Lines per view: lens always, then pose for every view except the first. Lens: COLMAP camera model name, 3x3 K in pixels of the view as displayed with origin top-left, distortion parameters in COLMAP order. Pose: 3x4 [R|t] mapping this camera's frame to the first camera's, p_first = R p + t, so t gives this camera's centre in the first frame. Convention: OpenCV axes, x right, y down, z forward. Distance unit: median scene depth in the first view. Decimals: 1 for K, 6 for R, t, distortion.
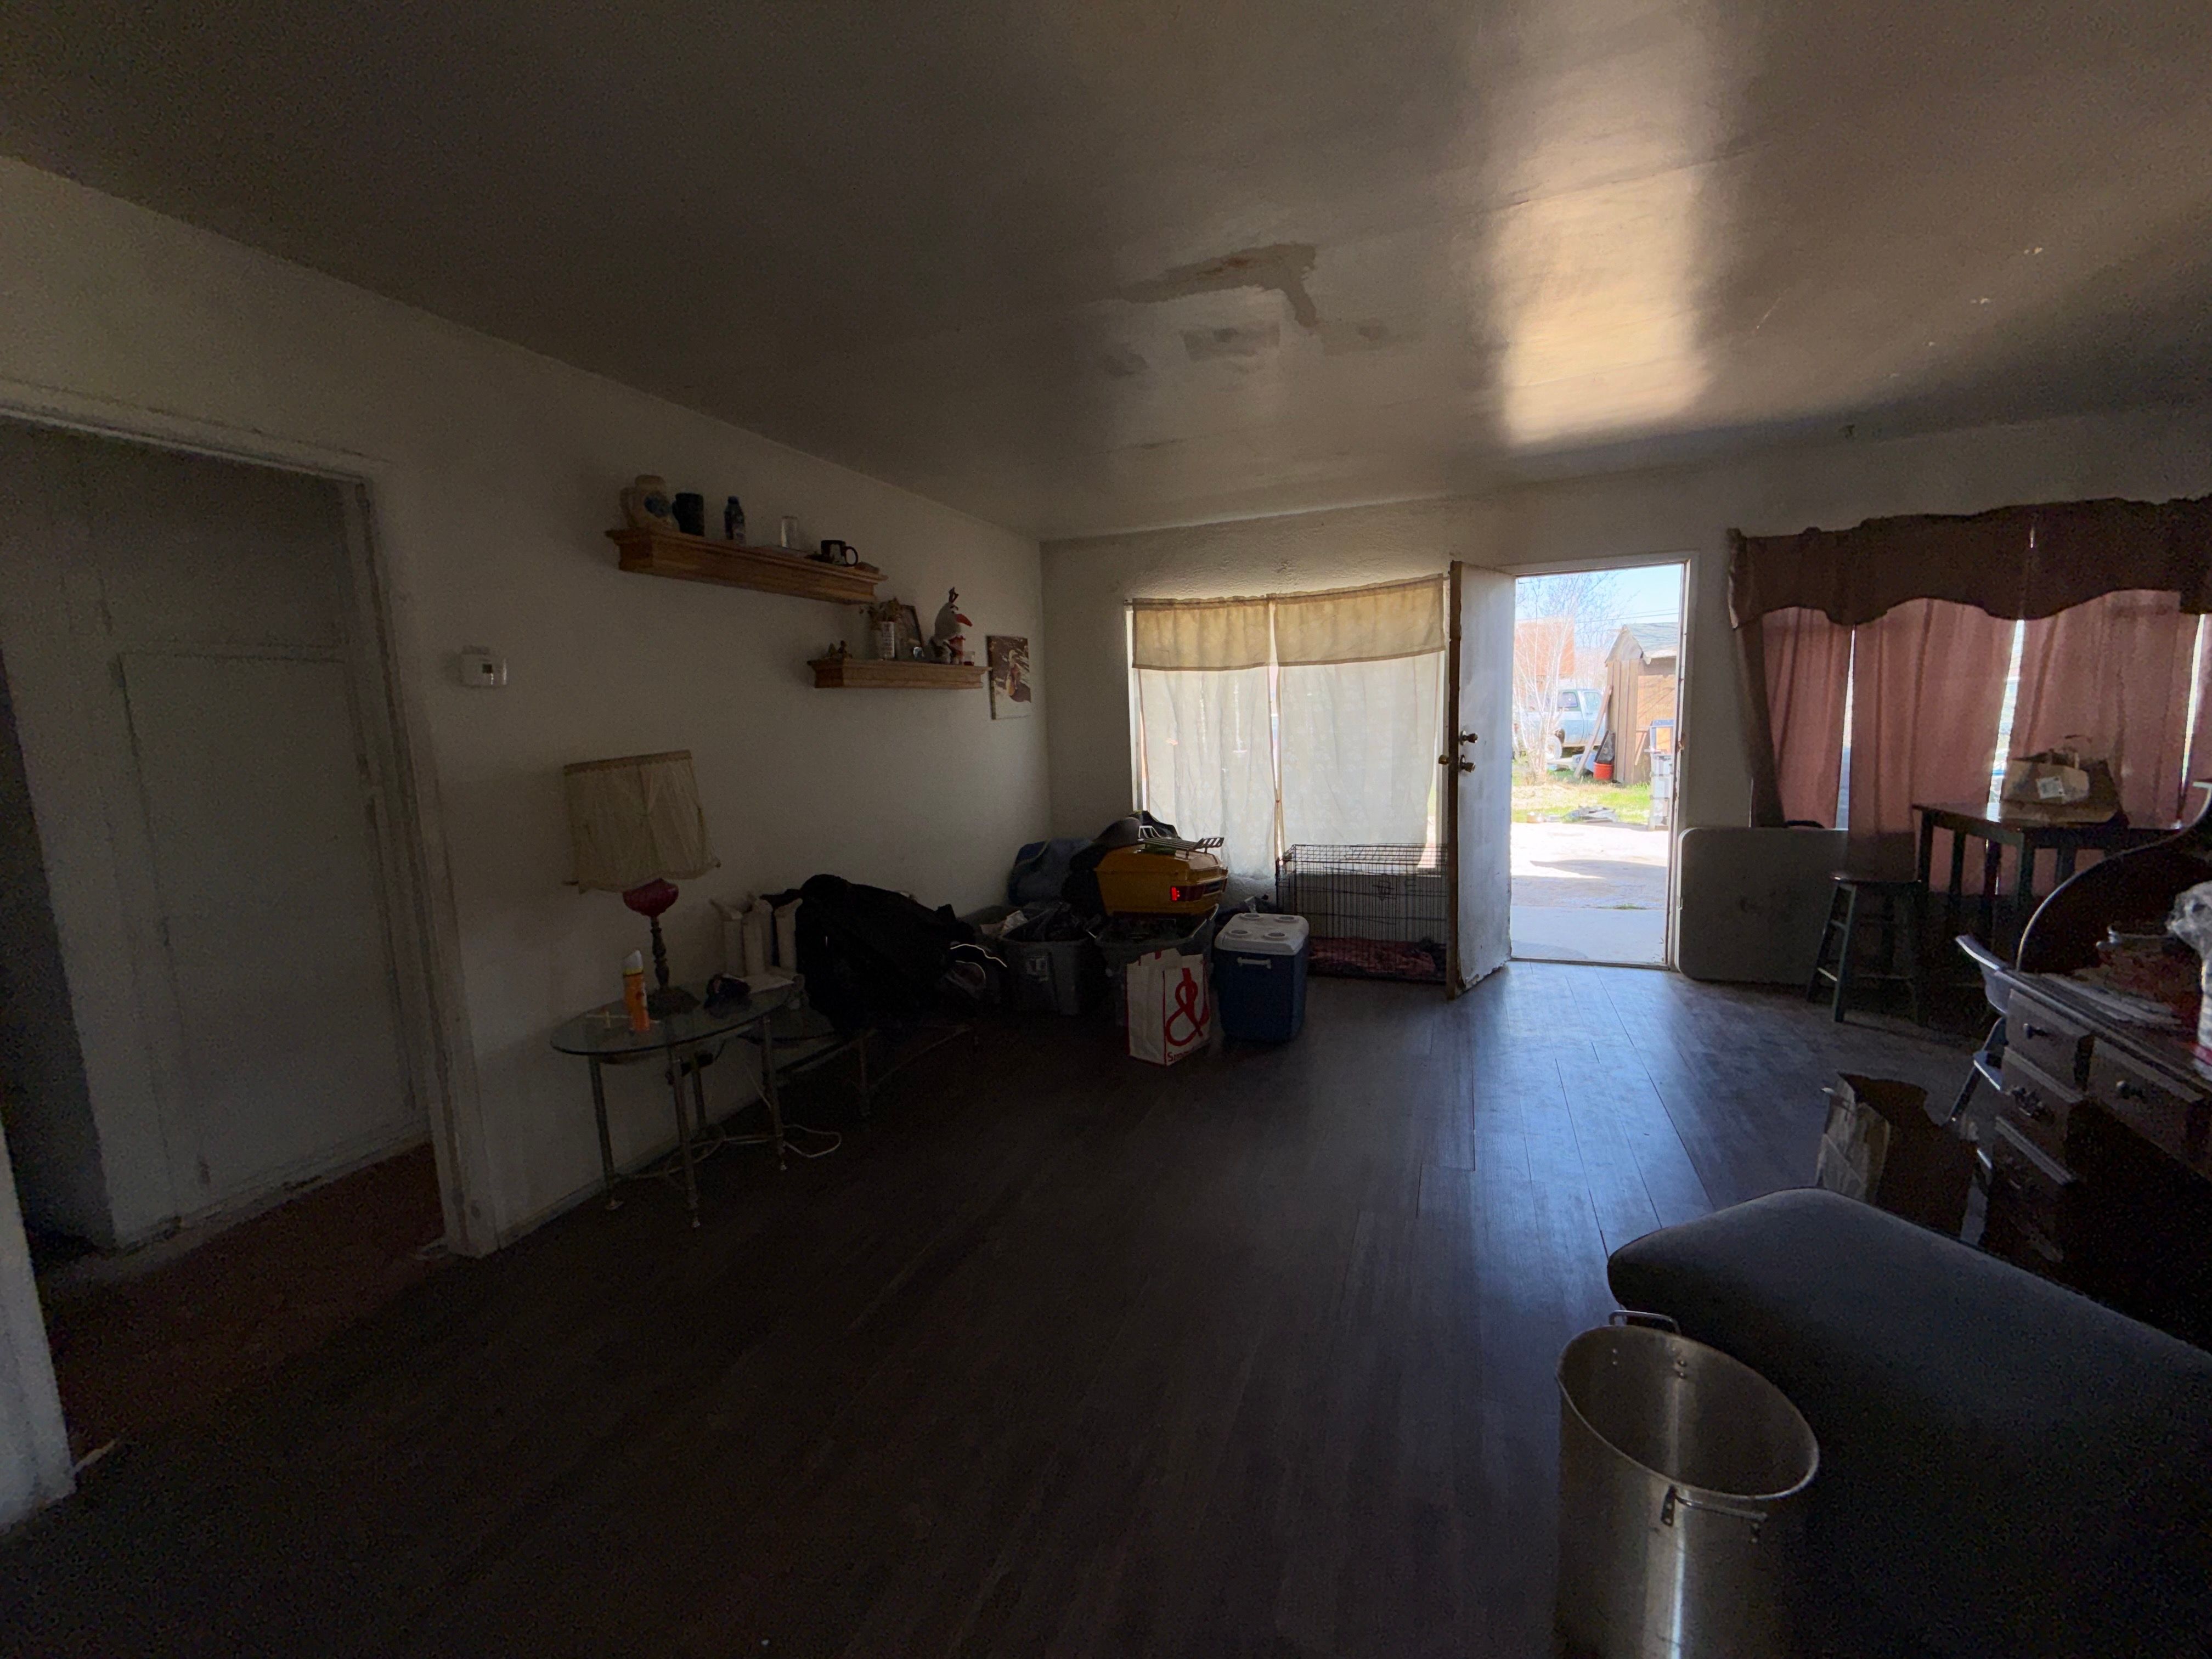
lens RADIAL K [[887.4, 0, 1103.1], [0, 887.4, 823.8], [0, 0, 1]] dist [0.000290, 0.000411]
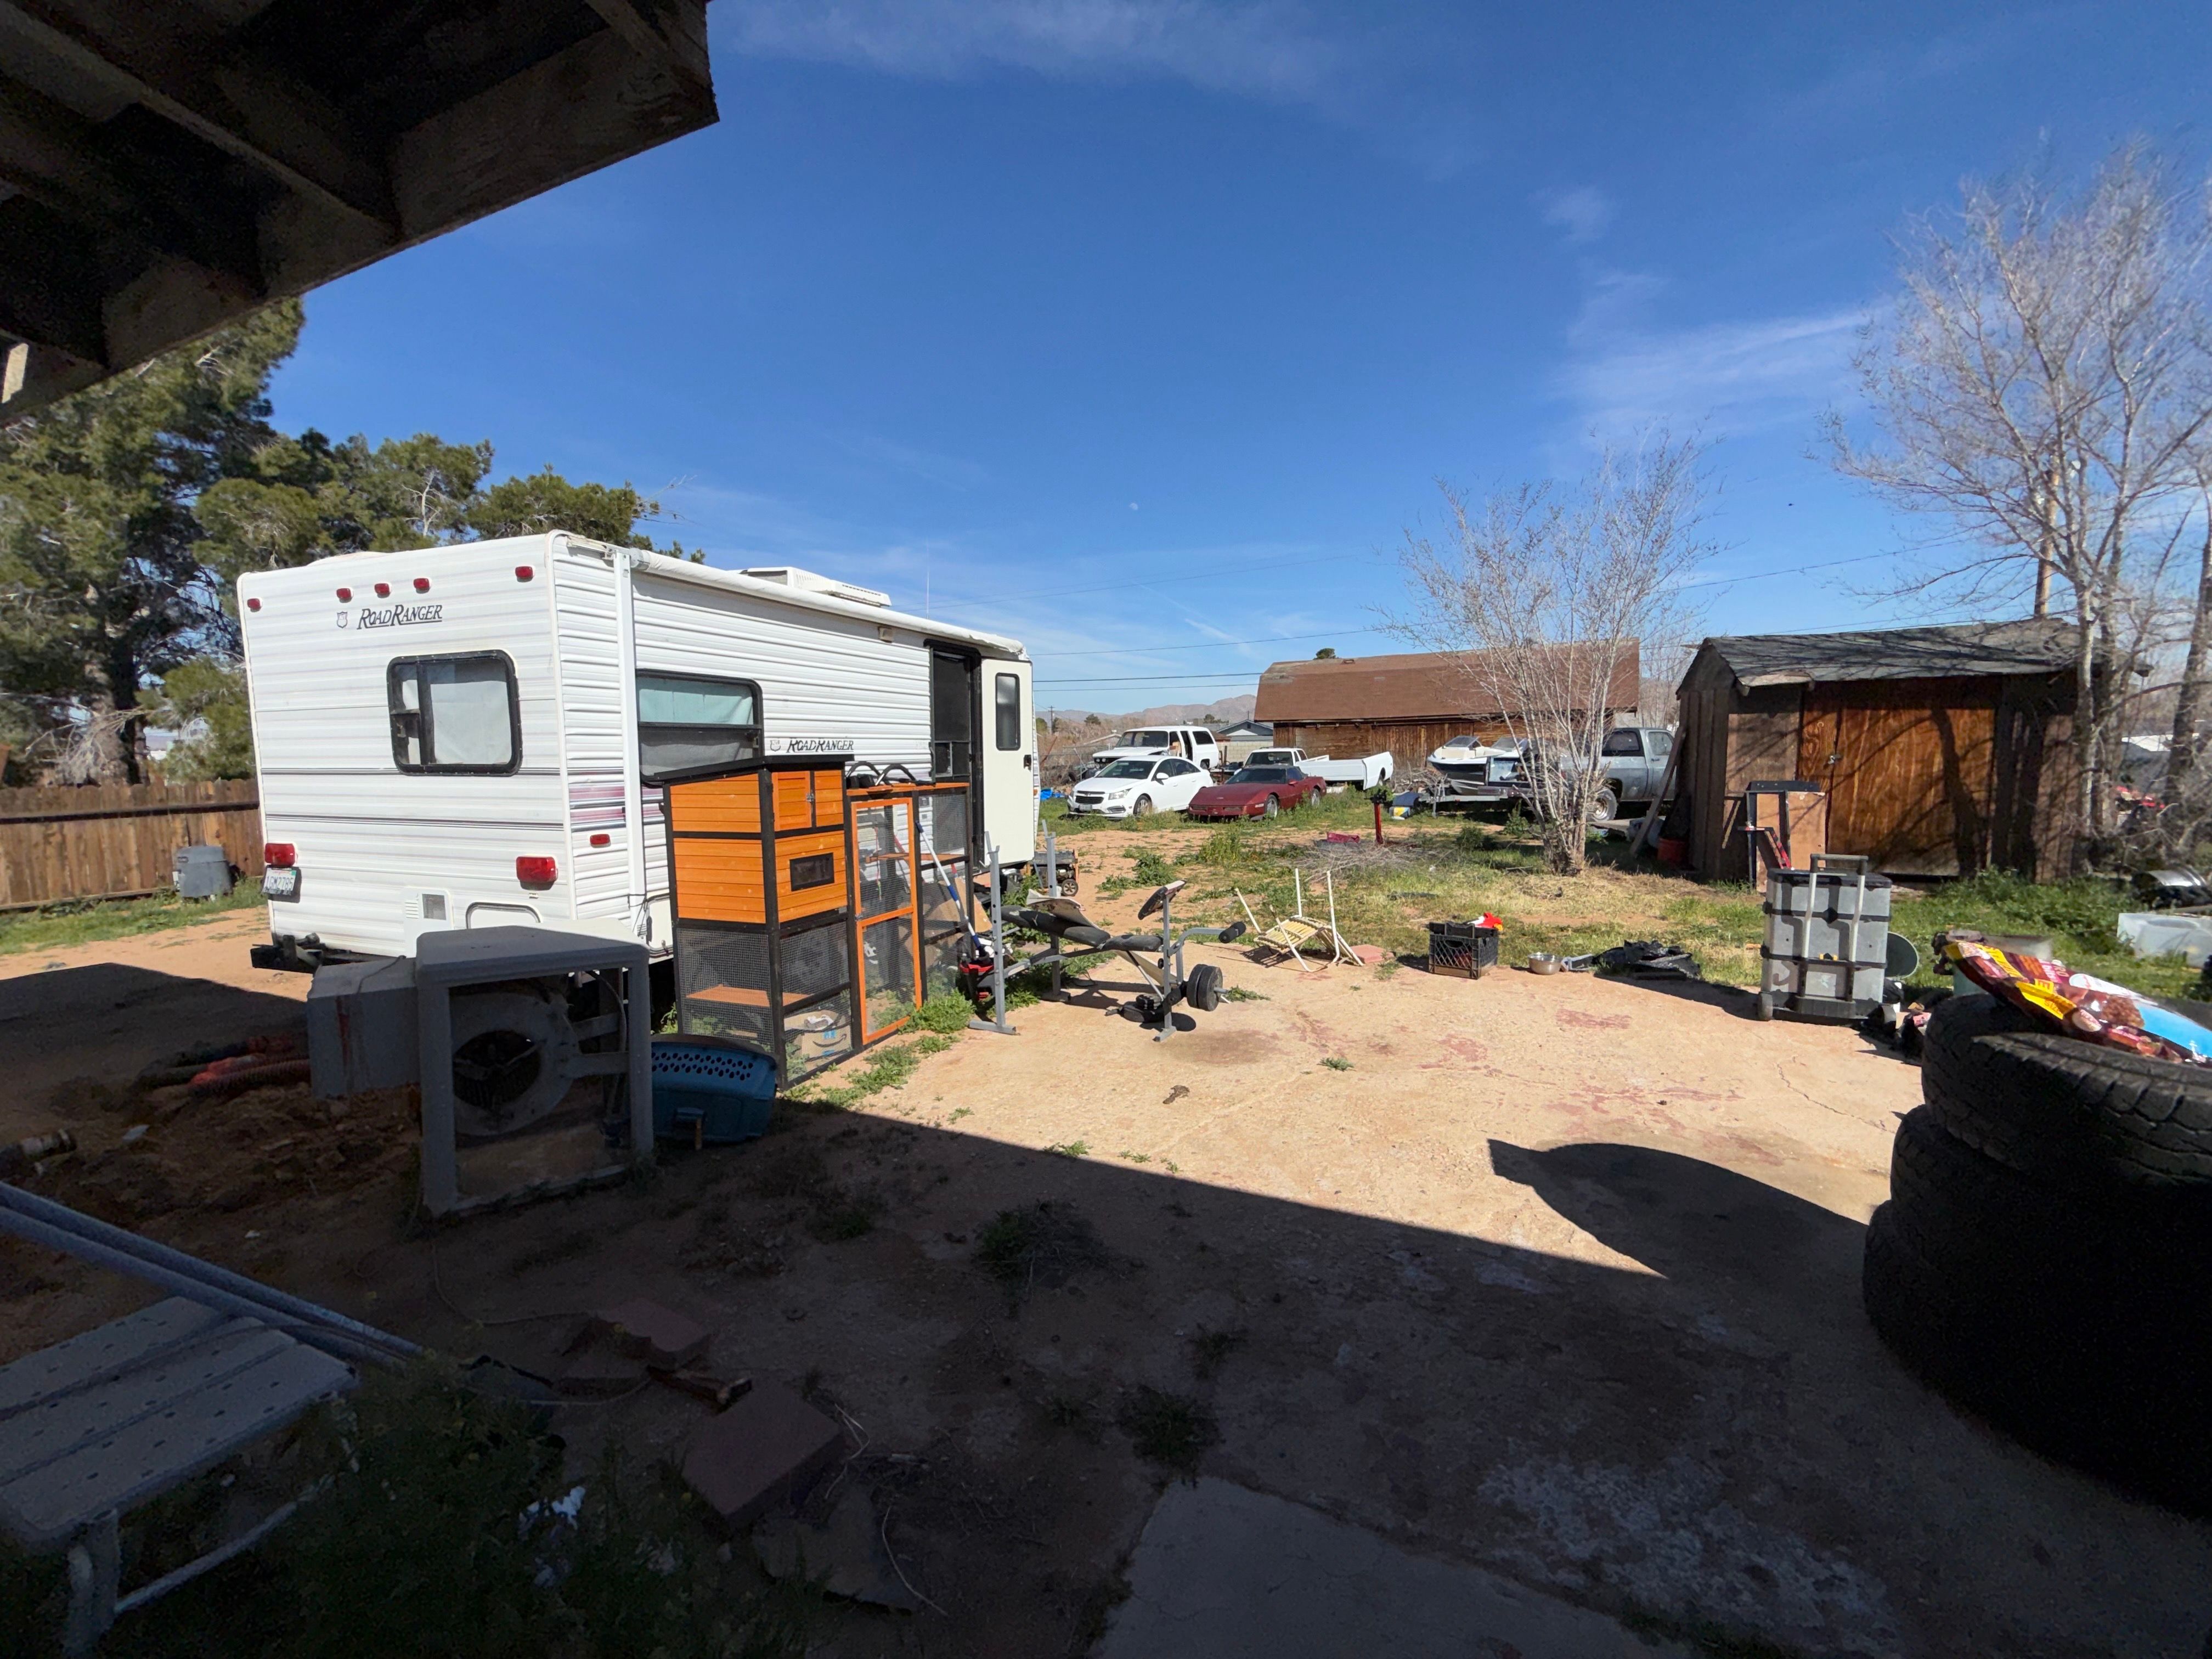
lens RADIAL K [[887.4, 0, 1103.1], [0, 887.4, 823.8], [0, 0, 1]] dist [0.000290, 0.000411]
pose [[0.997994, 0.024904, -0.058211, 0.171928], [-0.026424, 0.999326, -0.025480, -0.053815], [0.057537, 0.026967, 0.997979, 0.304067]]
